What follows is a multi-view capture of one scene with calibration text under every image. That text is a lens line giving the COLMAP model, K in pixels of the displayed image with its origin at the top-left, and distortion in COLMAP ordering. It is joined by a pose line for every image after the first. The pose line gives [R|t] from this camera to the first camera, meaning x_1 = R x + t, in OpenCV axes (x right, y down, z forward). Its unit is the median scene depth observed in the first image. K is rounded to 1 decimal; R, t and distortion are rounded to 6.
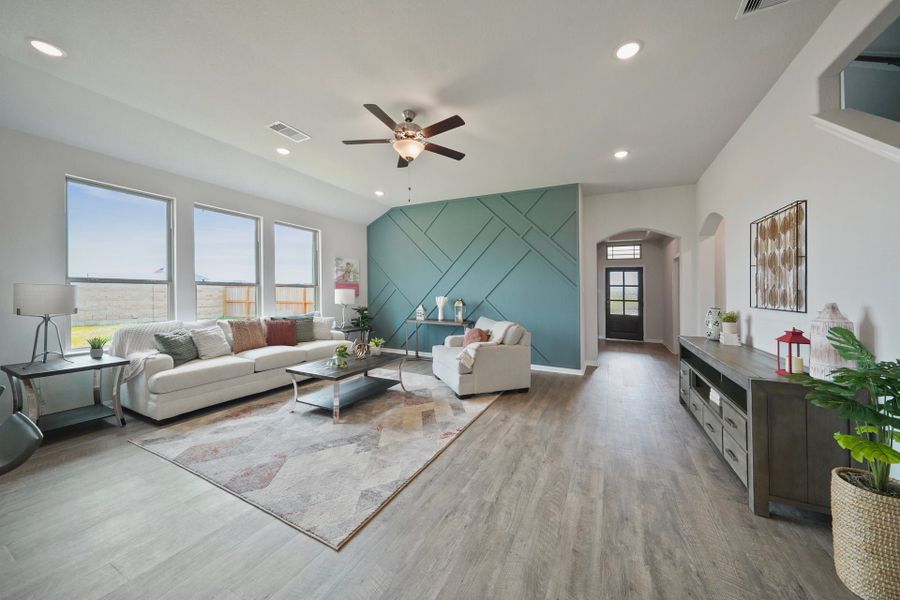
lens RADIAL K [[310.3, 0, 452.0], [0, 310.3, 286.4], [0, 0, 1]] dist [-0.003490, -0.000323]
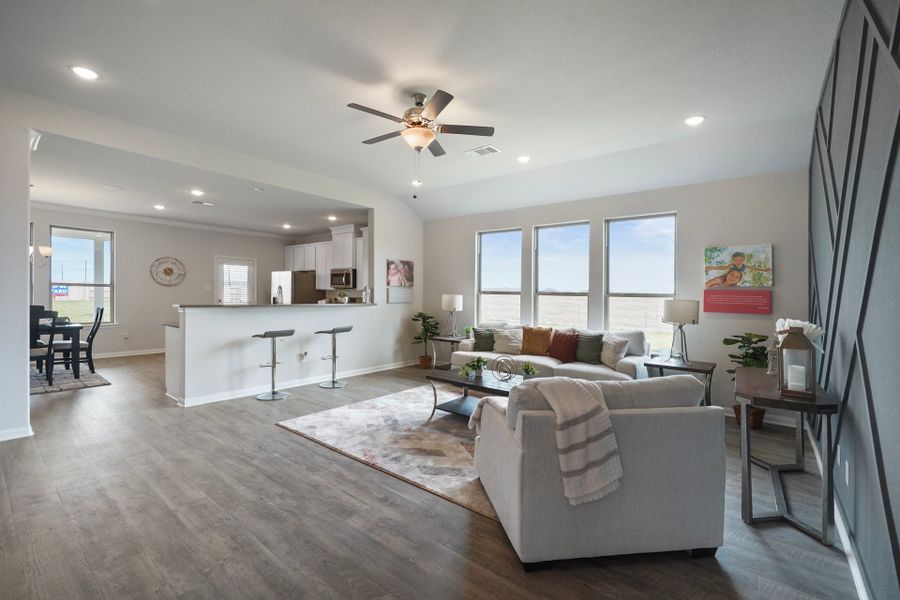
lens RADIAL K [[399.7, 0, 454.5], [0, 399.7, 298.0], [0, 0, 1]] dist [-0.000533, -0.000529]
pose [[-0.213403, -0.009824, -0.976915, 1.014111], [-0.004909, 0.999948, -0.008983, 0.029491], [0.976952, 0.002879, -0.213440, 1.419218]]
